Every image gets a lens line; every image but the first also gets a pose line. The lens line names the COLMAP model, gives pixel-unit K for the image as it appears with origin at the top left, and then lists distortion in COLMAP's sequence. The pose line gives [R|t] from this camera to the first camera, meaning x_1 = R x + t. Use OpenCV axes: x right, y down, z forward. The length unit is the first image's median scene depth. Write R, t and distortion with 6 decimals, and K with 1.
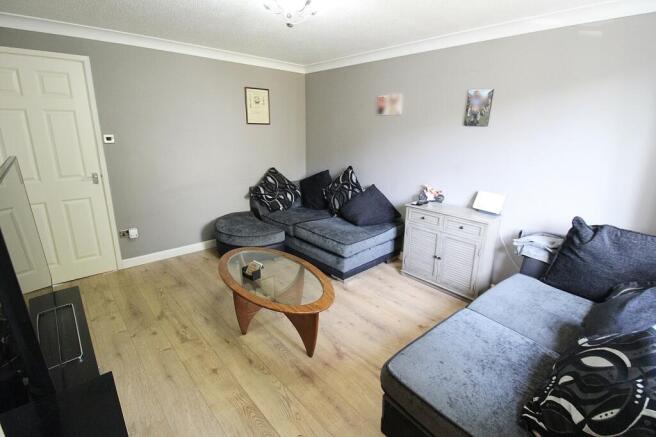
lens RADIAL K [[310.5, 0, 324.5], [0, 310.5, 211.4], [0, 0, 1]] dist [-0.000639, -0.015182]
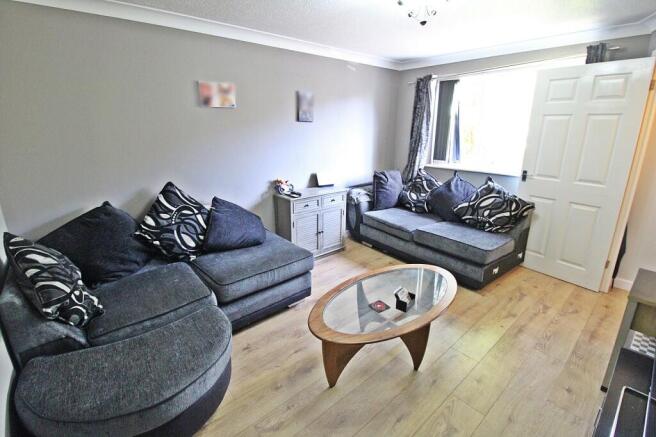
lens RADIAL K [[325.2, 0, 329.4], [0, 325.2, 212.3], [0, 0, 1]] dist [-0.000718, -0.017067]
pose [[-0.027926, -0.276444, 0.960624, -0.780898], [0.251498, 0.928143, 0.274408, -0.246146], [-0.967455, 0.249259, 0.043606, 0.854425]]
